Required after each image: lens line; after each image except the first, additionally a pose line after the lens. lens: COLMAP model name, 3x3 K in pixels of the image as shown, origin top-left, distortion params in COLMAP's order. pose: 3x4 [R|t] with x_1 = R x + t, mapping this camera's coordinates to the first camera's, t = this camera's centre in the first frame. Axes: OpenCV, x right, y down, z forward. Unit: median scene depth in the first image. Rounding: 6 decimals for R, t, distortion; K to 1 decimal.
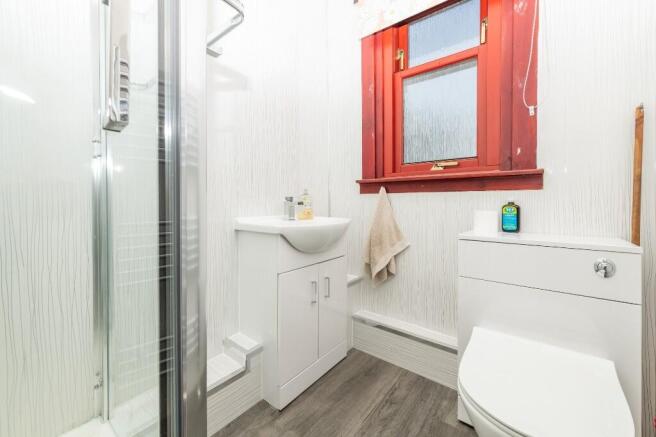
lens RADIAL K [[271.3, 0, 313.7], [0, 271.3, 205.2], [0, 0, 1]] dist [0.000081, -0.000267]
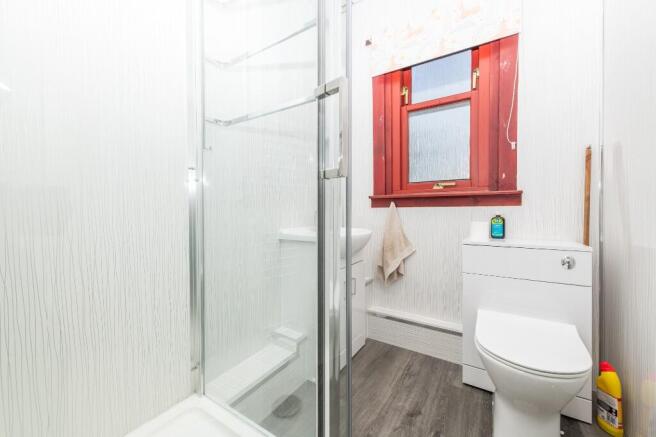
lens RADIAL K [[265.0, 0, 317.0], [0, 265.0, 216.3], [0, 0, 1]] dist [-0.001149, -0.000182]
pose [[0.994893, -0.004612, 0.100826, -0.230679], [0.004180, 0.999981, 0.004491, -0.013649], [-0.100845, -0.004047, 0.994894, -0.151814]]
